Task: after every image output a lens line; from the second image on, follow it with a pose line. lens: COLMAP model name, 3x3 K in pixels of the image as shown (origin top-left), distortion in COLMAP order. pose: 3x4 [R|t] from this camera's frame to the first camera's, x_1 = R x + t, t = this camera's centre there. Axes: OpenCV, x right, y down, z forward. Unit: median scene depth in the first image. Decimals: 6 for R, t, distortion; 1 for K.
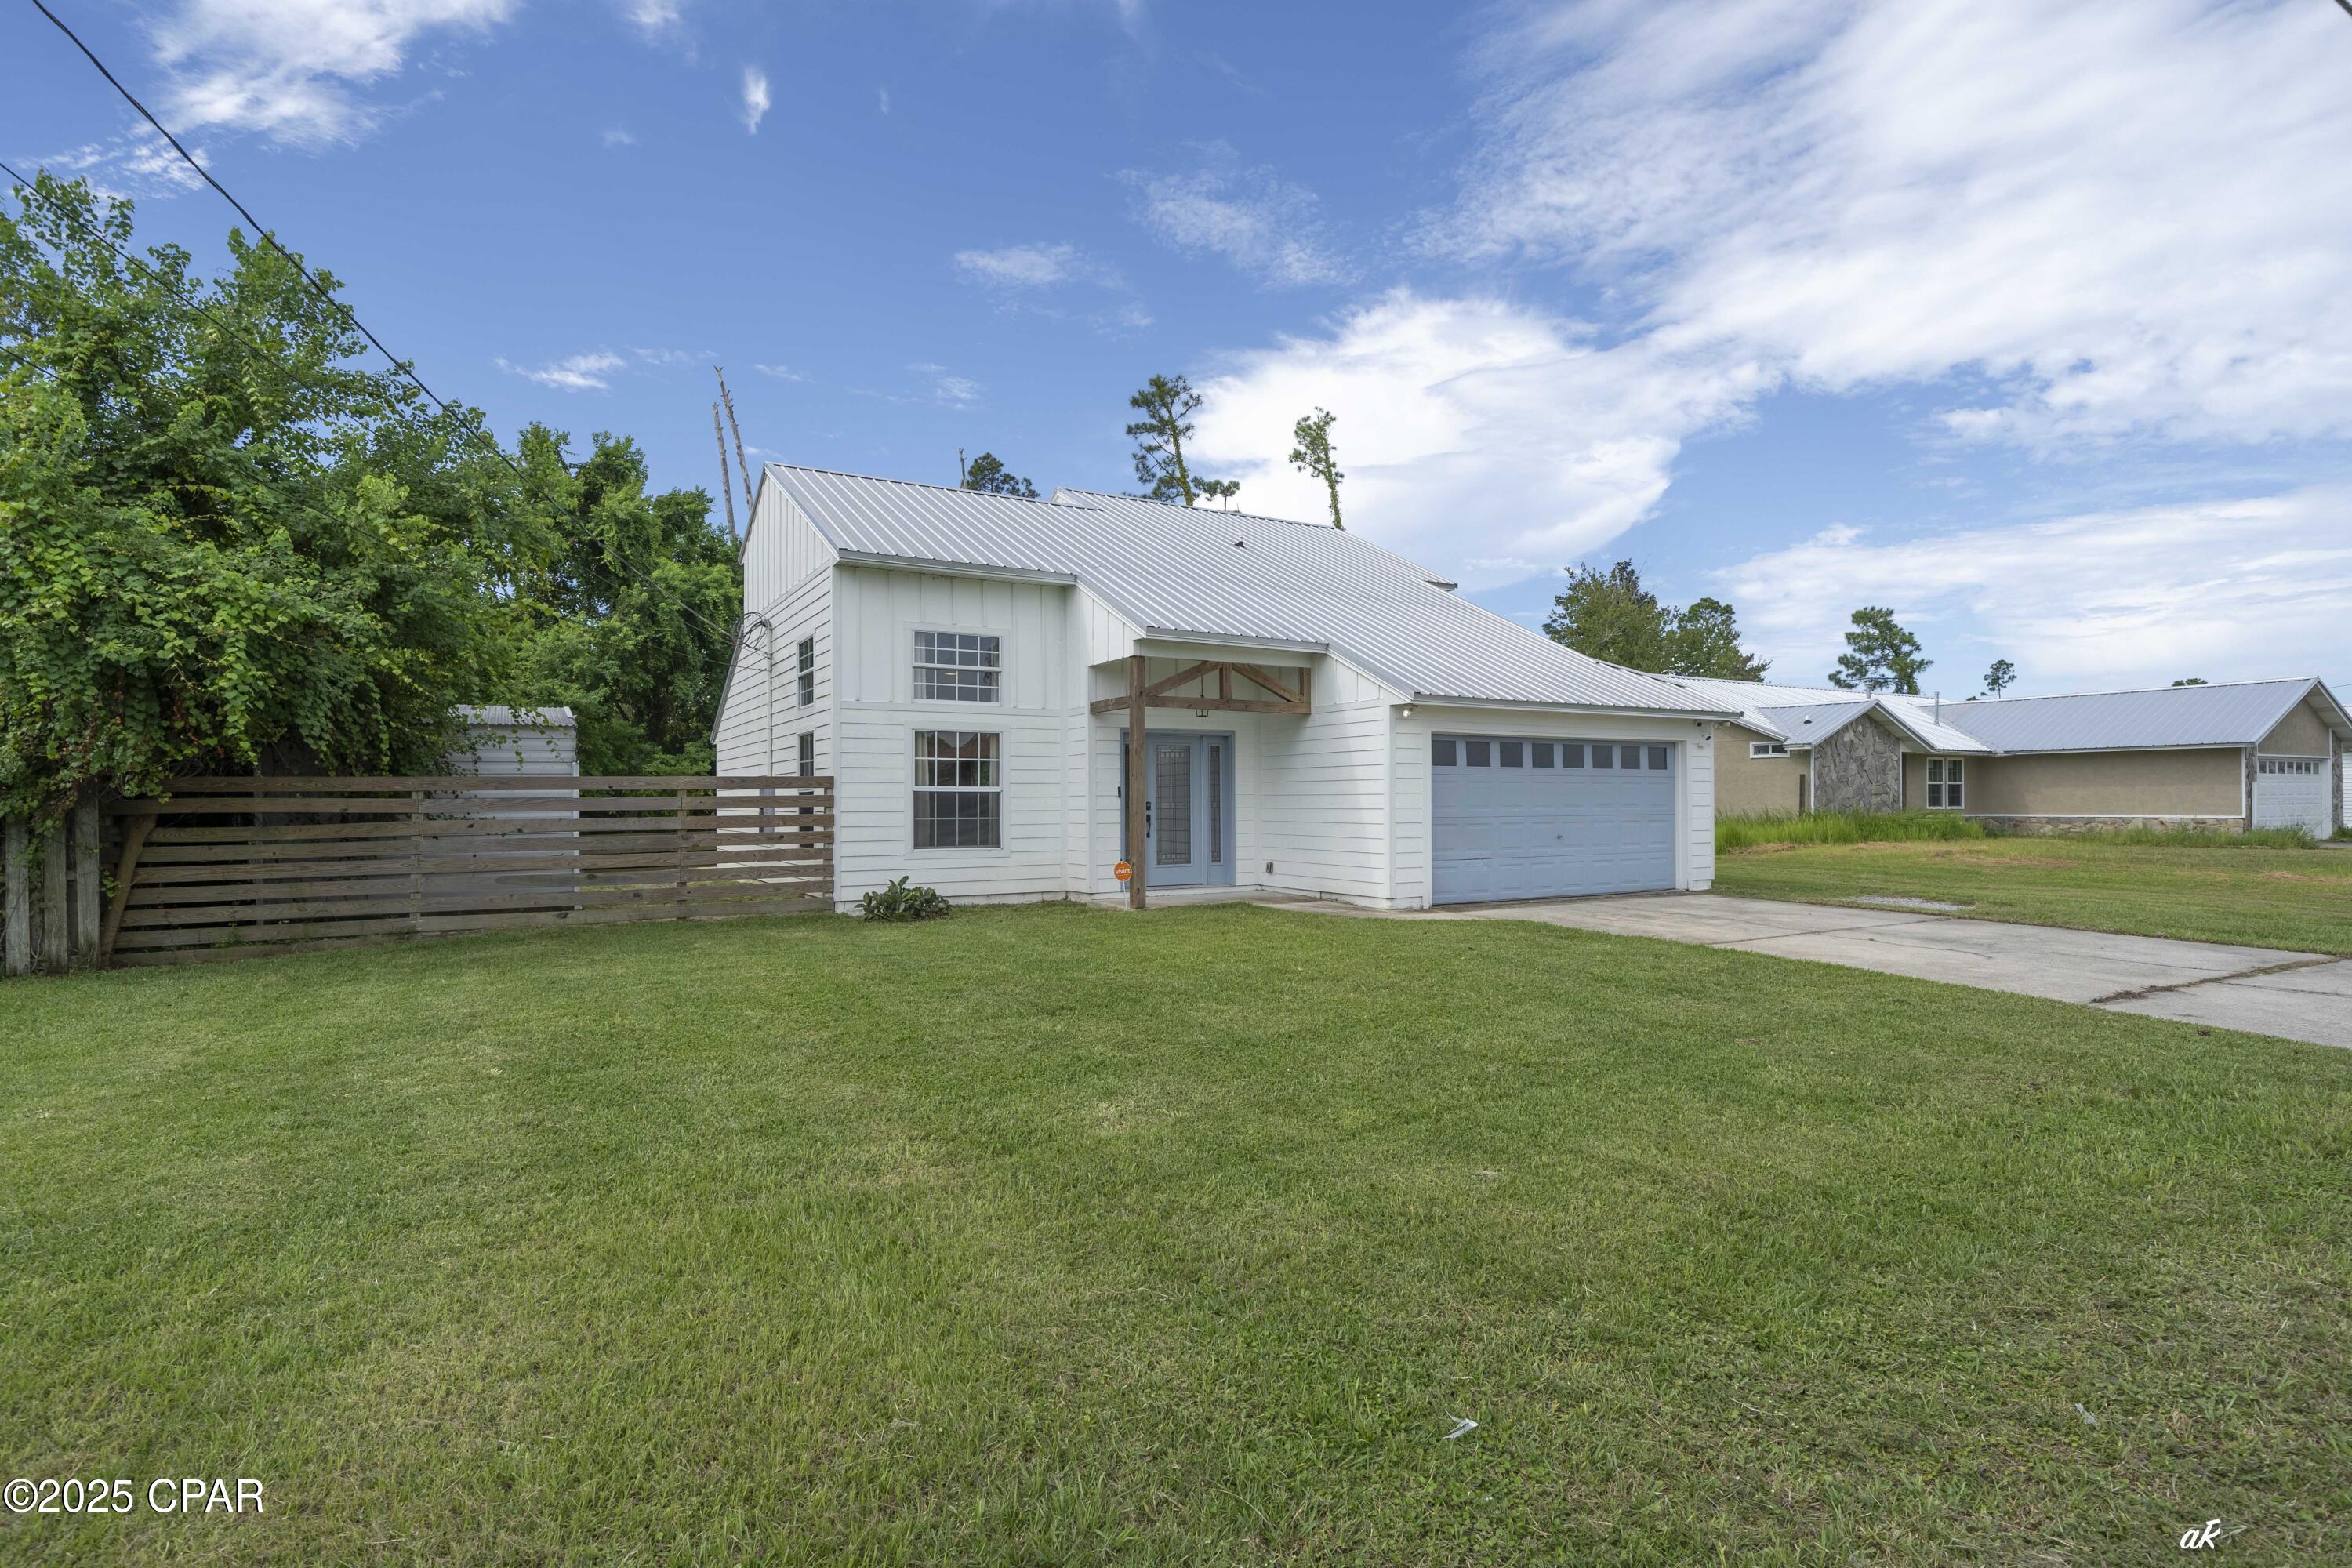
lens RADIAL K [[1168.0, 0, 1176.0], [0, 1168.0, 784.0], [0, 0, 1]] dist [-0.020094, 0.024616]
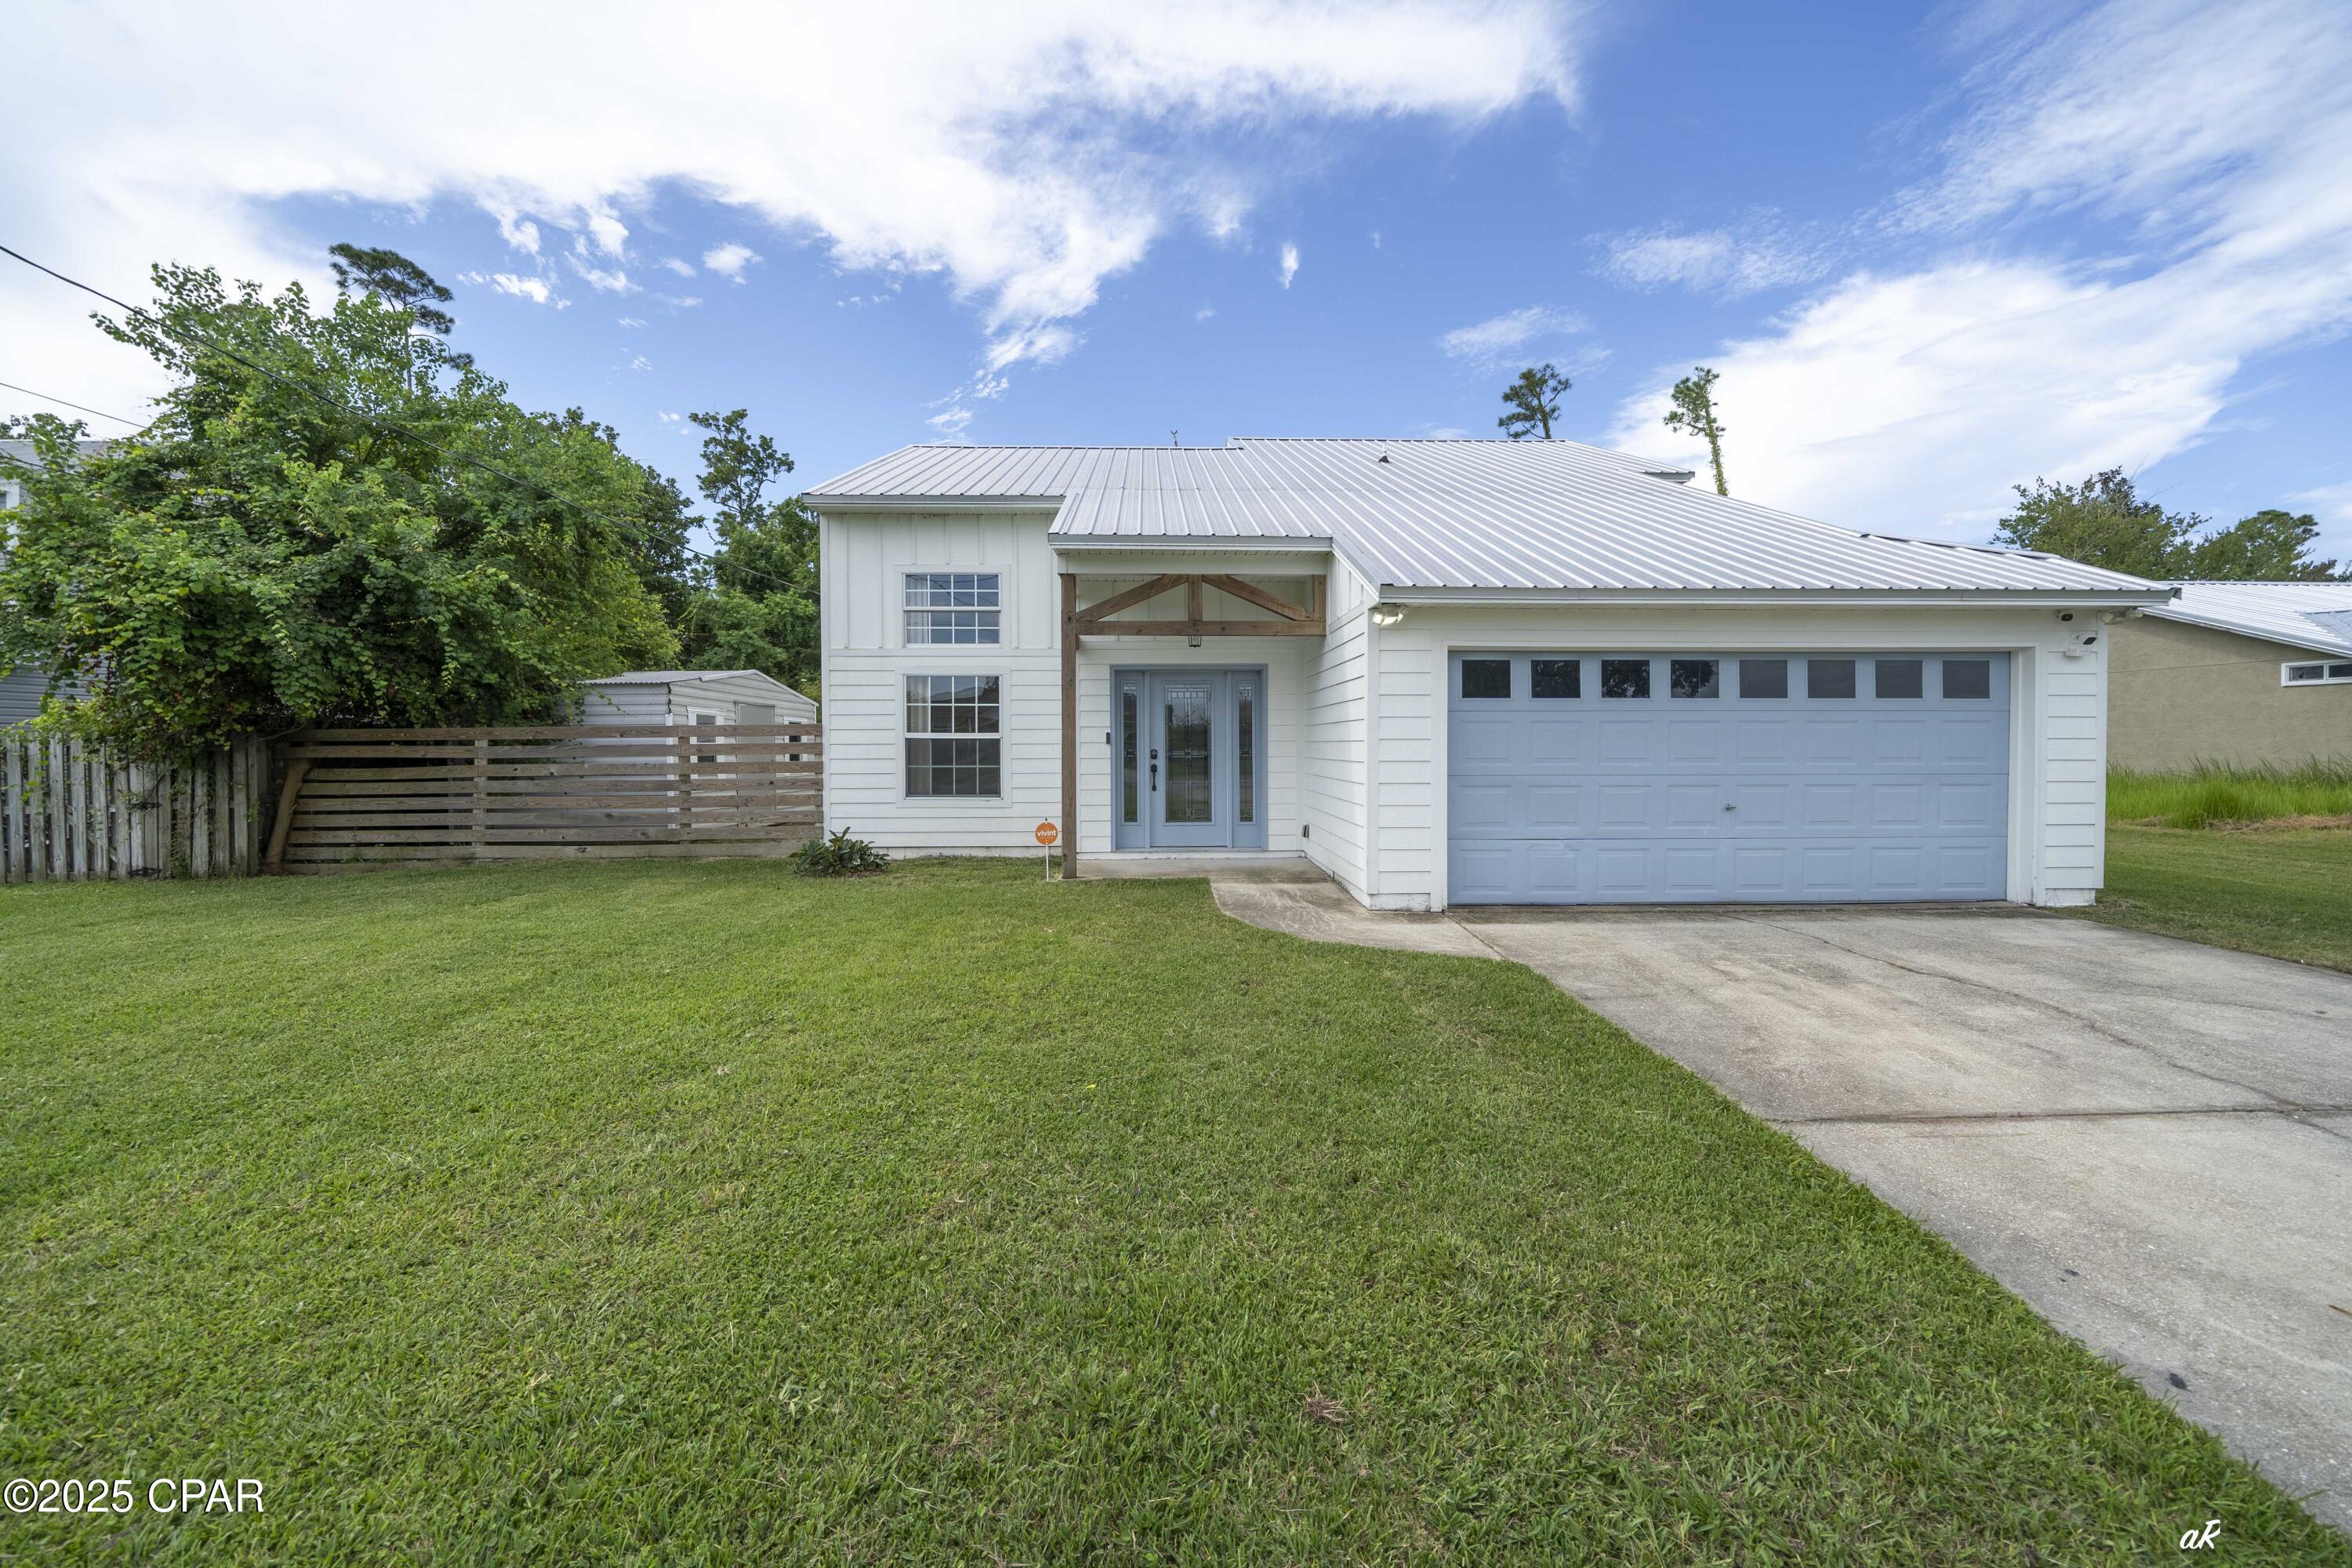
lens RADIAL K [[826.3, 0, 1164.9], [0, 826.3, 763.7], [0, 0, 1]] dist [-0.002981, 0.000009]
pose [[0.873251, 0.012476, -0.487111, 0.289695], [0.005894, 0.999329, 0.036162, 0.003530], [0.487235, -0.034449, 0.872591, 0.479182]]
